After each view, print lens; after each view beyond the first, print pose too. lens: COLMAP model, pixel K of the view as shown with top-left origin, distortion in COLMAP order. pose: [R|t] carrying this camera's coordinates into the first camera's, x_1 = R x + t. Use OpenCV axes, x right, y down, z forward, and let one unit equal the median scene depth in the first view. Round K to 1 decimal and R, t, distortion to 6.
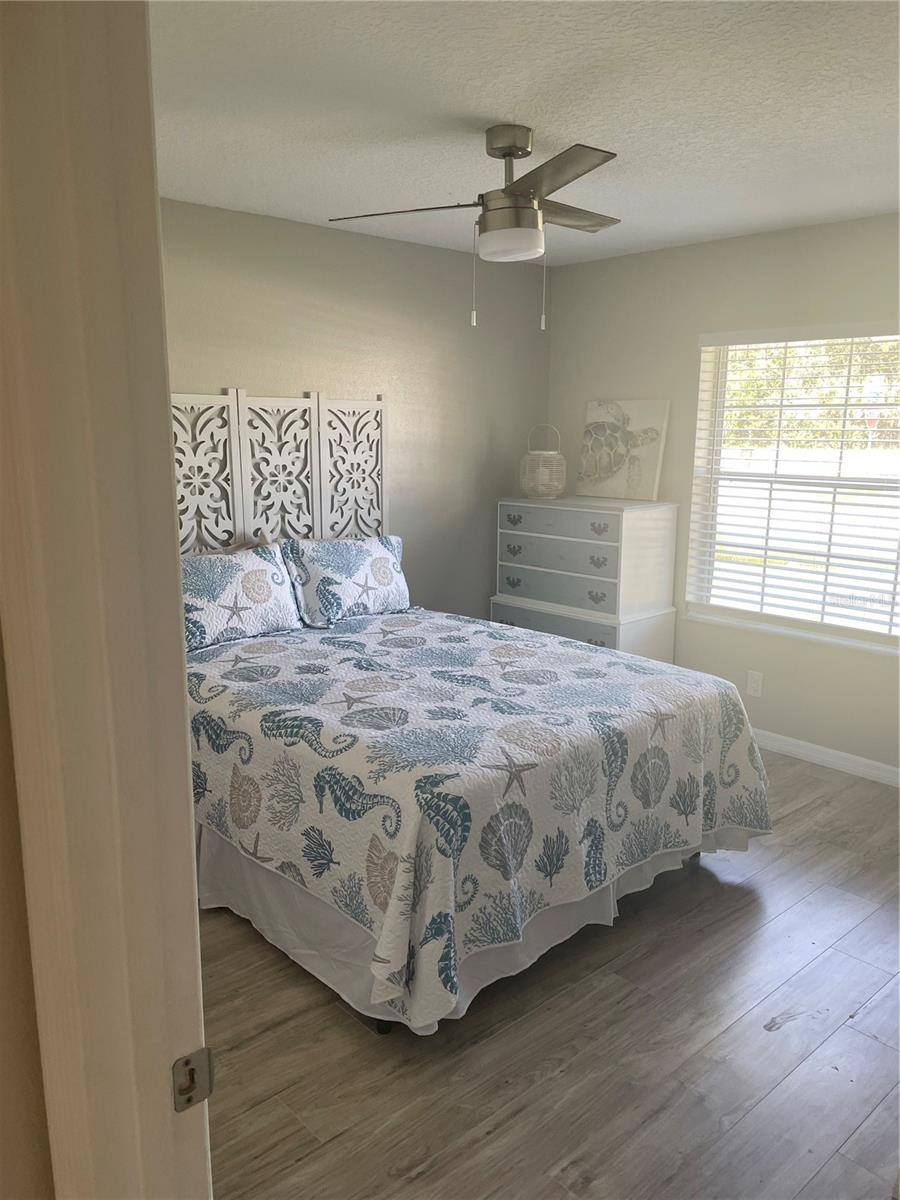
lens RADIAL K [[905.1, 0, 448.3], [0, 905.1, 595.1], [0, 0, 1]] dist [0.071812, -0.097515]
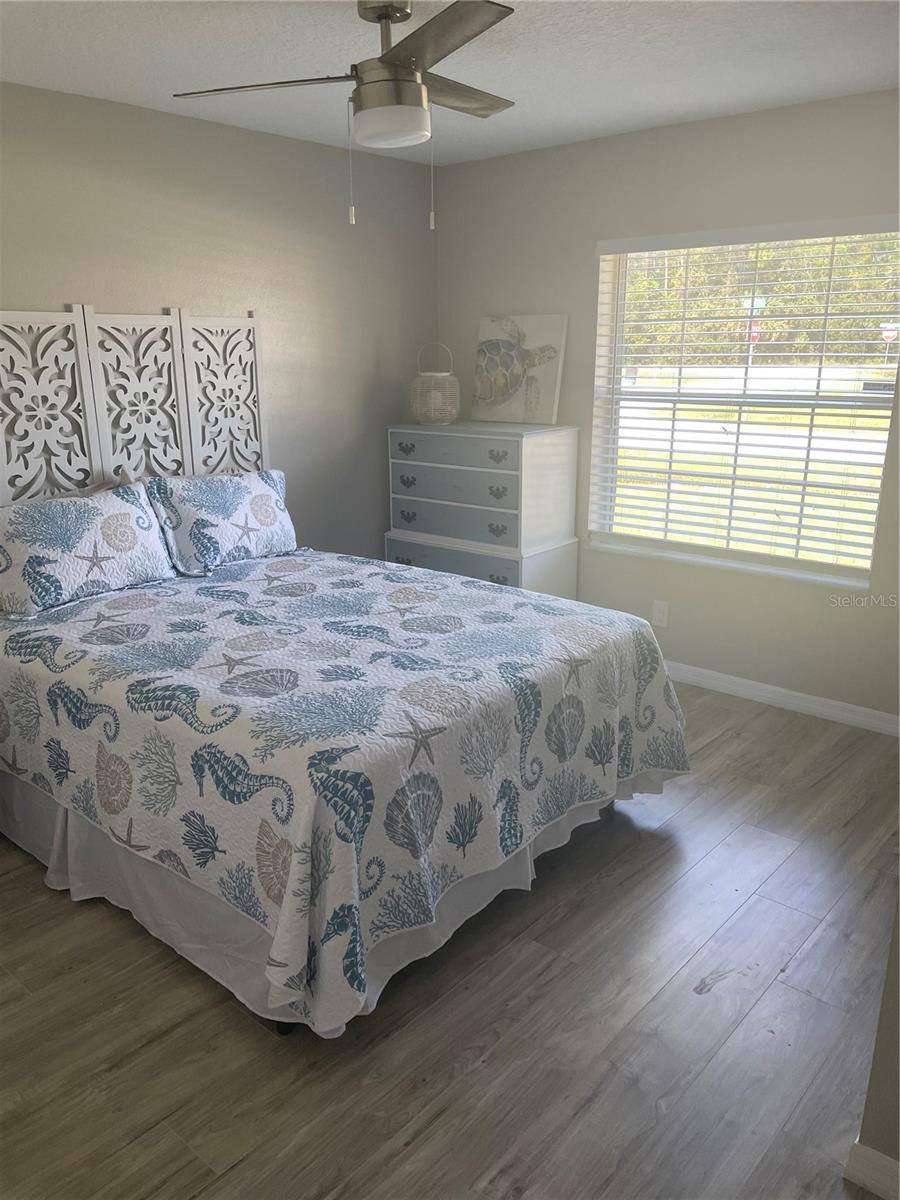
lens RADIAL K [[905.1, 0, 440.4], [0, 905.1, 599.4], [0, 0, 1]] dist [0.071812, -0.097515]
pose [[0.993413, -0.043797, 0.105888, 0.003242], [0.034657, 0.995634, 0.086667, -0.014011], [-0.109222, -0.082426, 0.990594, 0.102860]]
